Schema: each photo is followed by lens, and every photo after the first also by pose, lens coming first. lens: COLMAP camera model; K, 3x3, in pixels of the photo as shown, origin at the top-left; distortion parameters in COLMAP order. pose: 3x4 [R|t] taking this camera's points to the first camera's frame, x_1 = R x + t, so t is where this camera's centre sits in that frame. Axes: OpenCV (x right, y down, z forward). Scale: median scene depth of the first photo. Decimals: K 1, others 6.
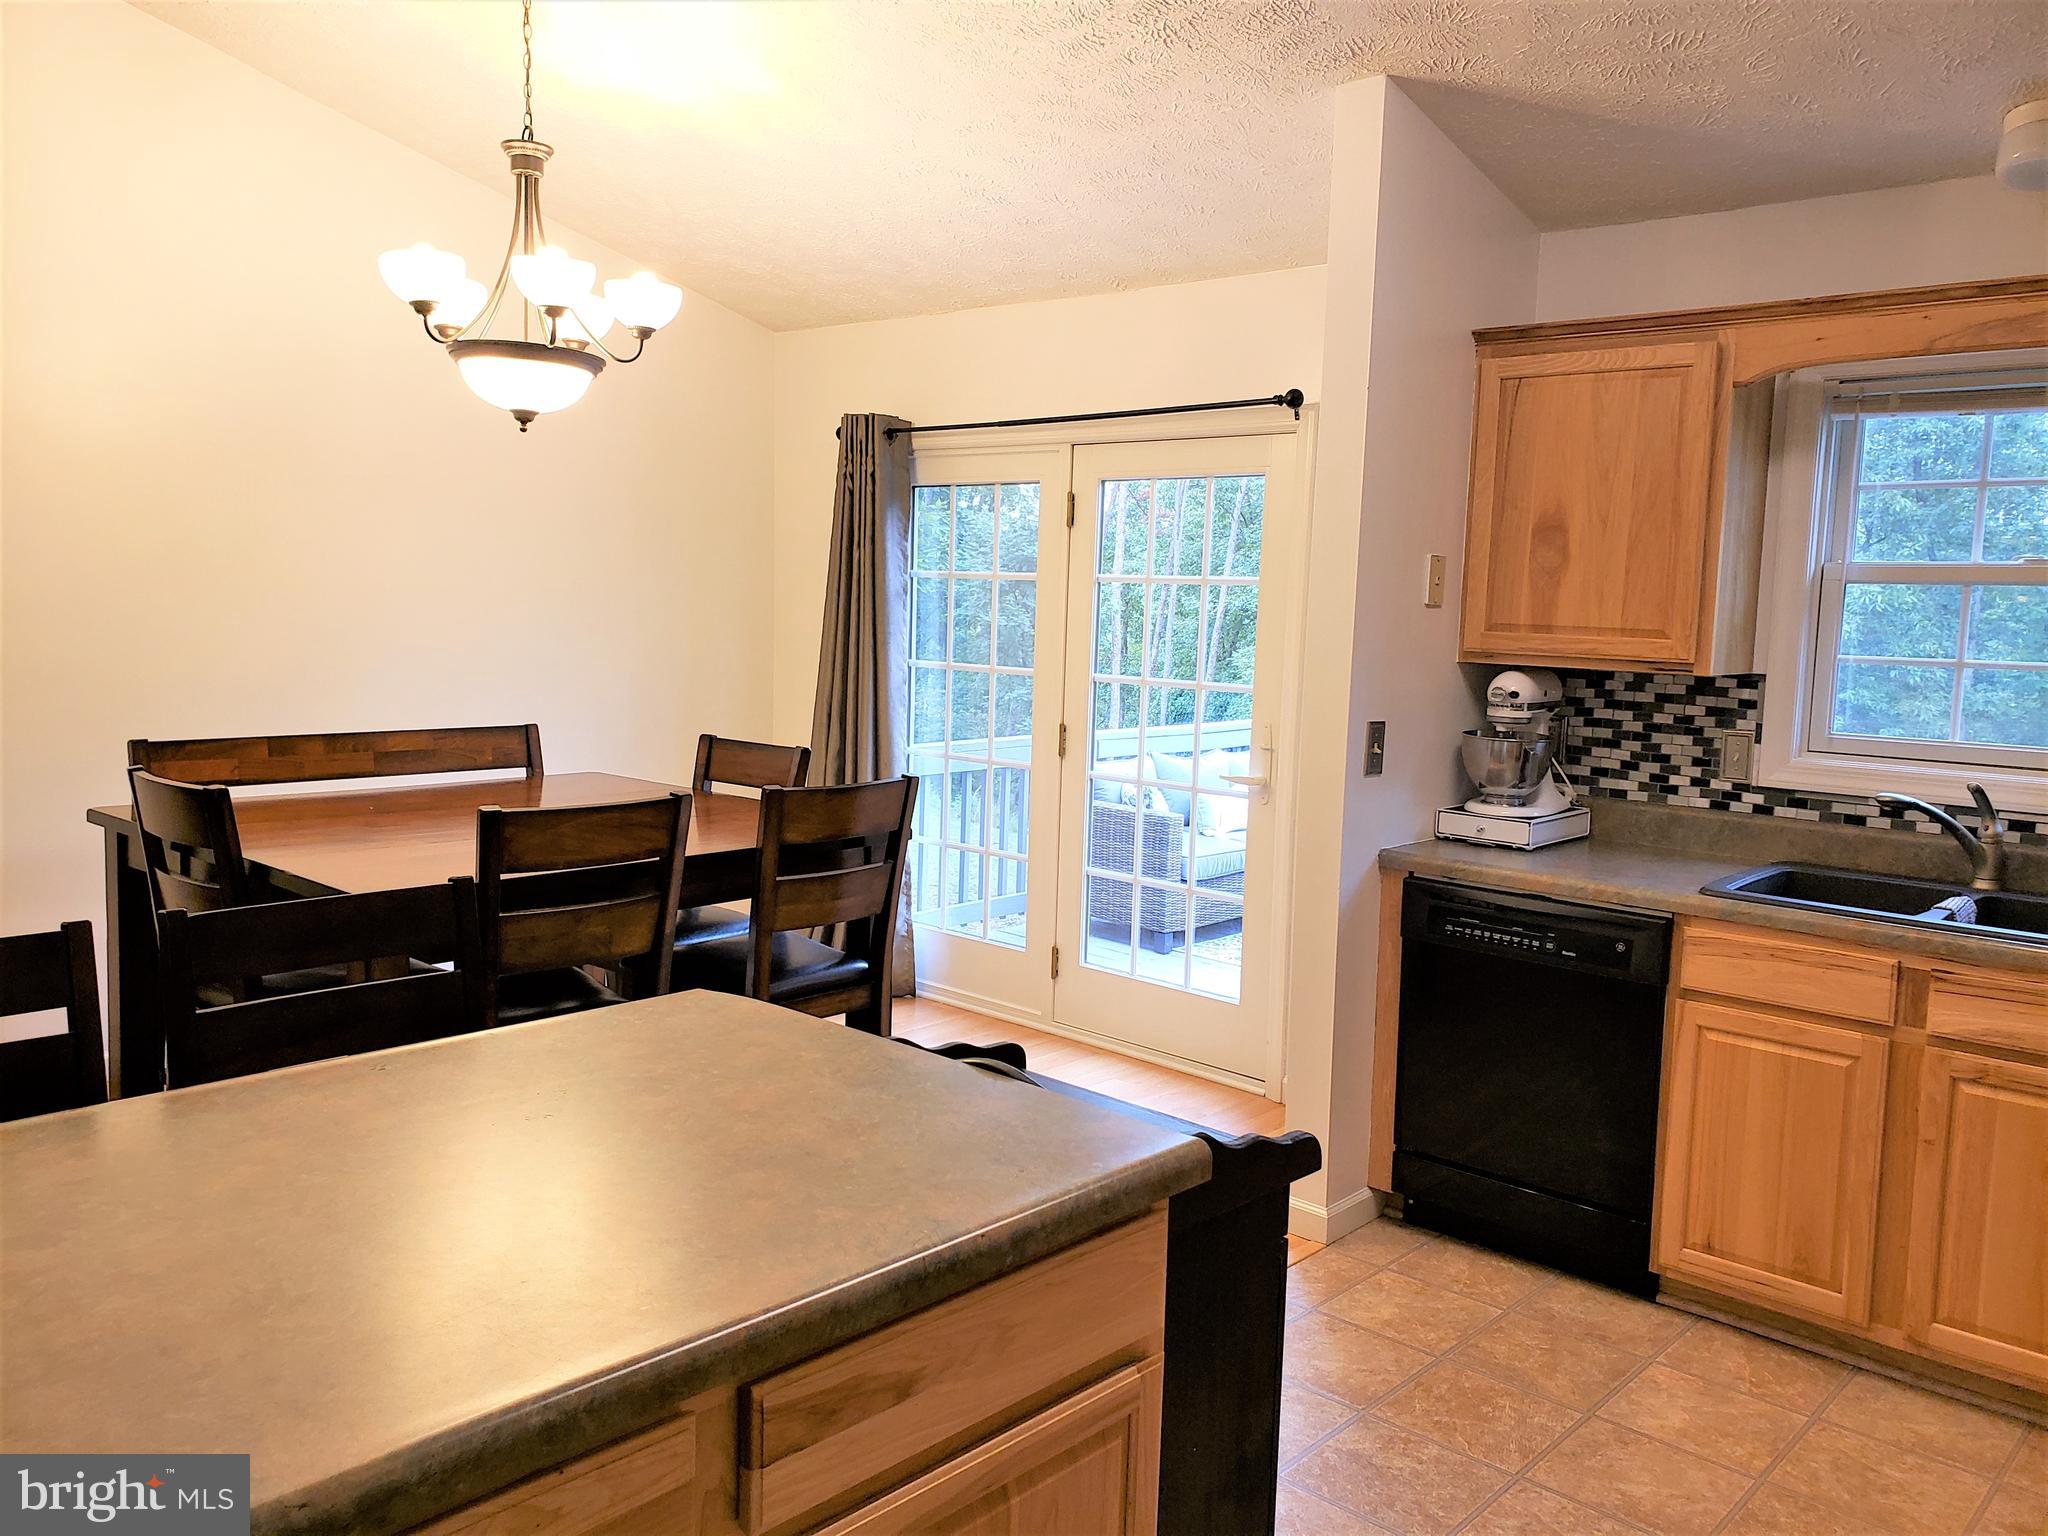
lens RADIAL K [[1633.0, 0, 1065.8], [0, 1633.0, 764.1], [0, 0, 1]] dist [0.040975, 0.002888]
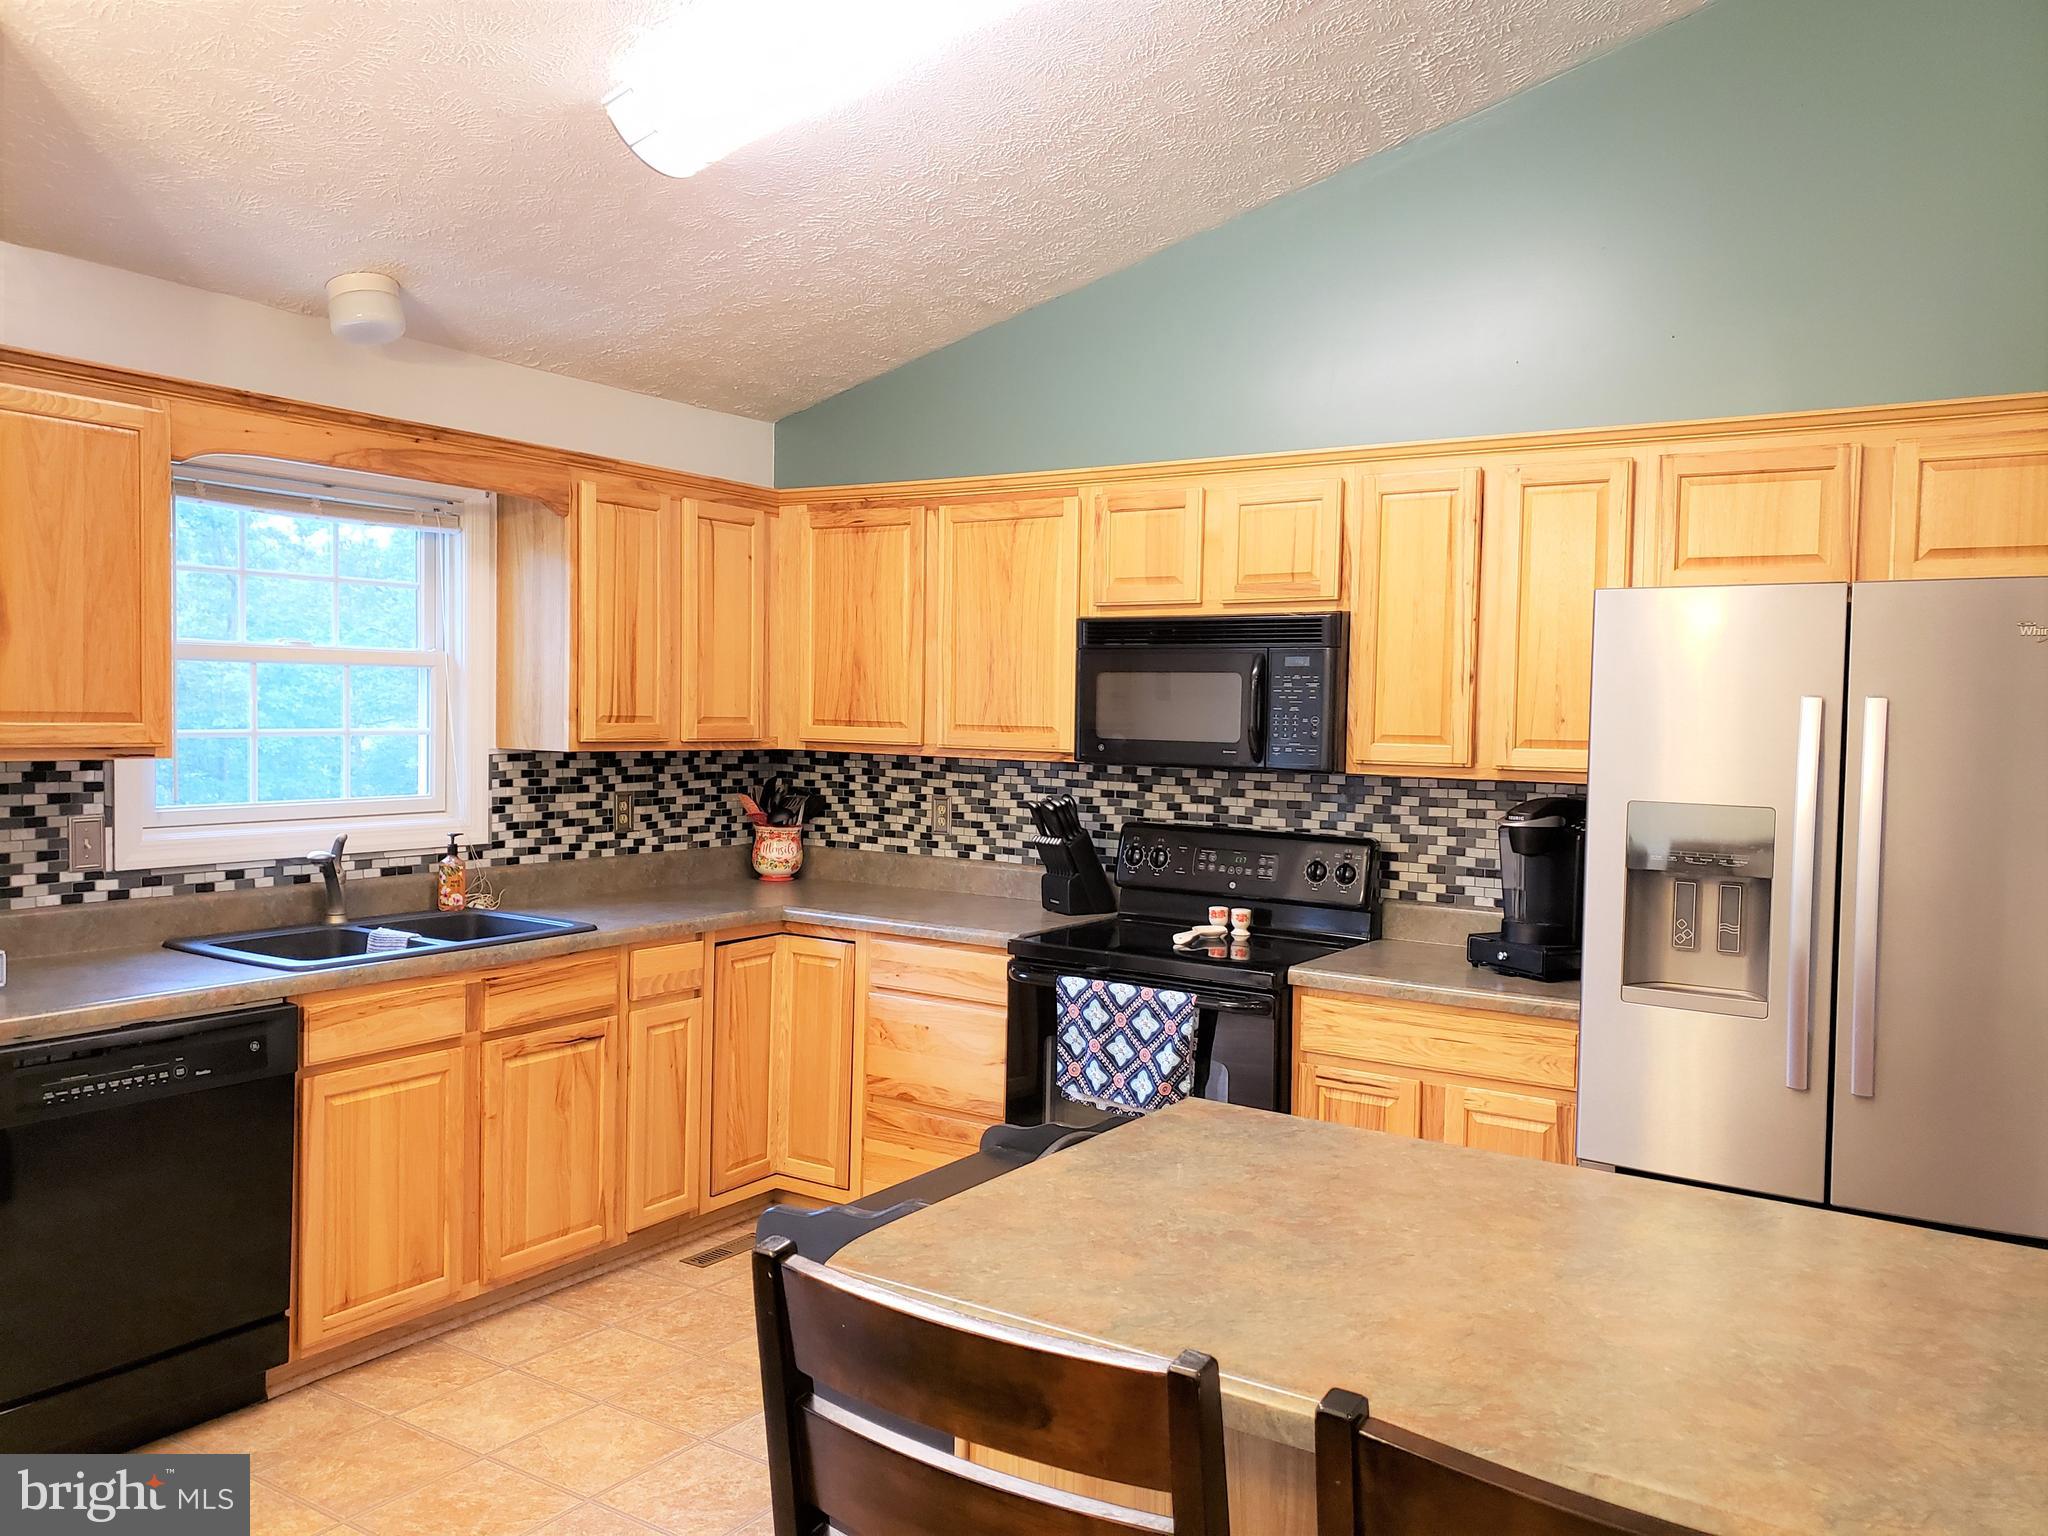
lens RADIAL K [[1571.6, 0, 1024.0], [0, 1571.6, 768.0], [0, 0, 1]] dist [0.107847, -0.210938]
pose [[-0.151058, -0.073205, 0.985811, -0.588907], [0.079641, 0.993111, 0.085951, -0.087055], [-0.985312, 0.091494, -0.144187, 0.637006]]
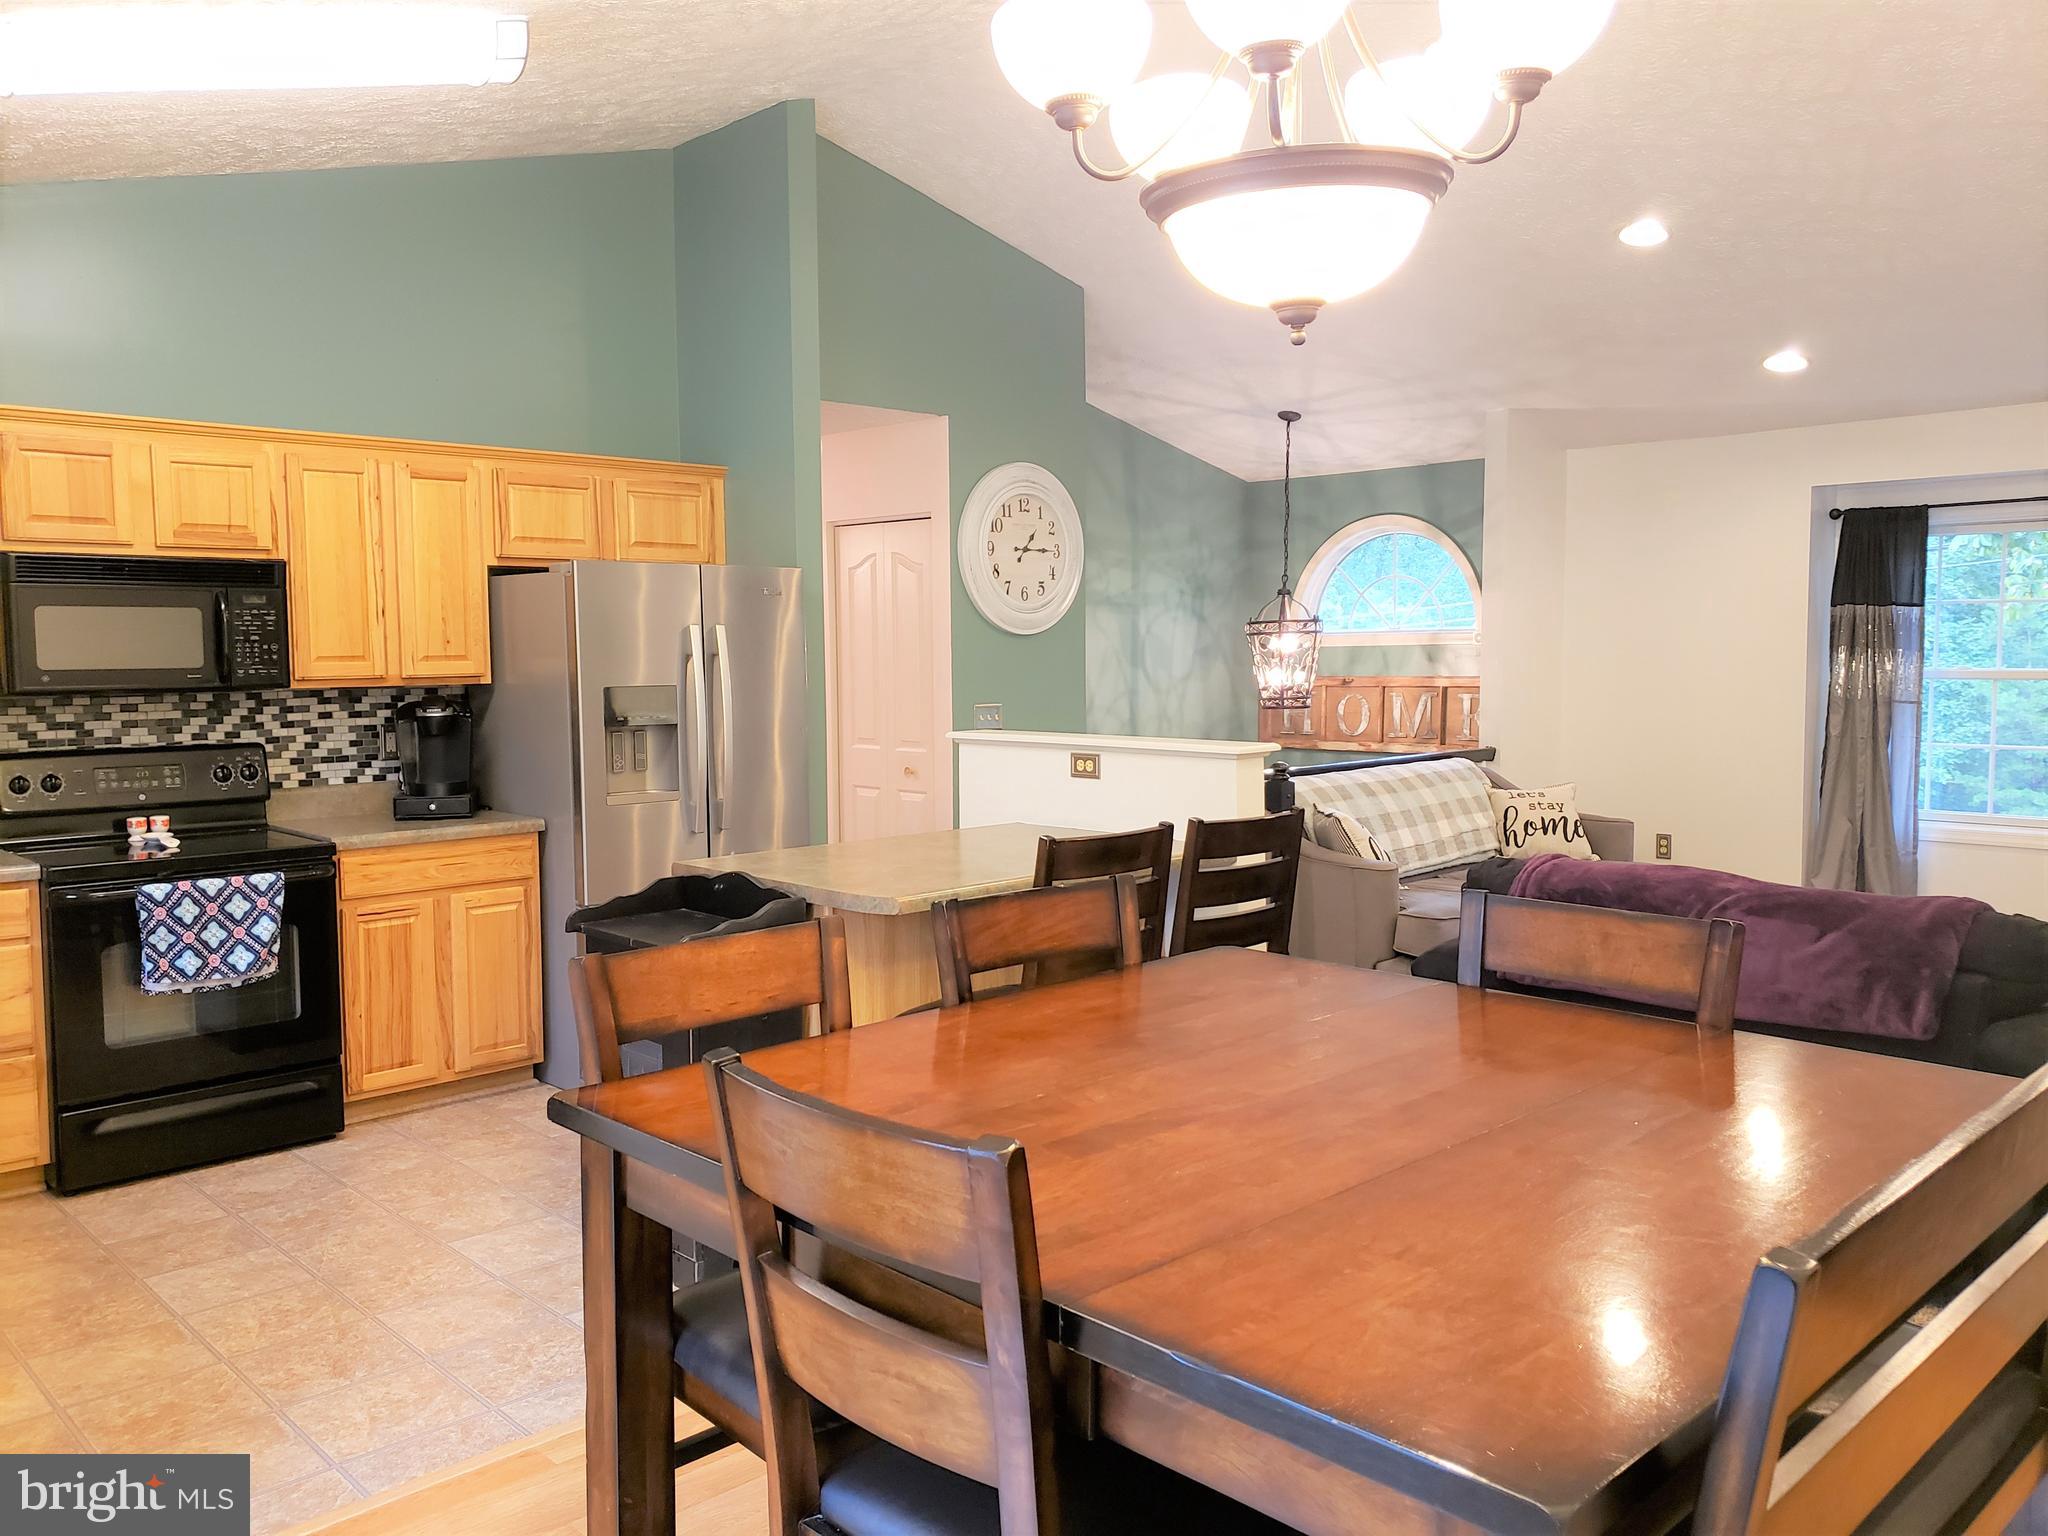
lens RADIAL K [[1613.7, 0, 996.4], [0, 1613.7, 761.4], [0, 0, 1]] dist [0.050396, -0.078241]
pose [[-0.996926, -0.031187, 0.071873, -0.278040], [-0.017571, 0.982988, 0.182825, -0.175634], [-0.076352, 0.181000, -0.980515, 1.576792]]
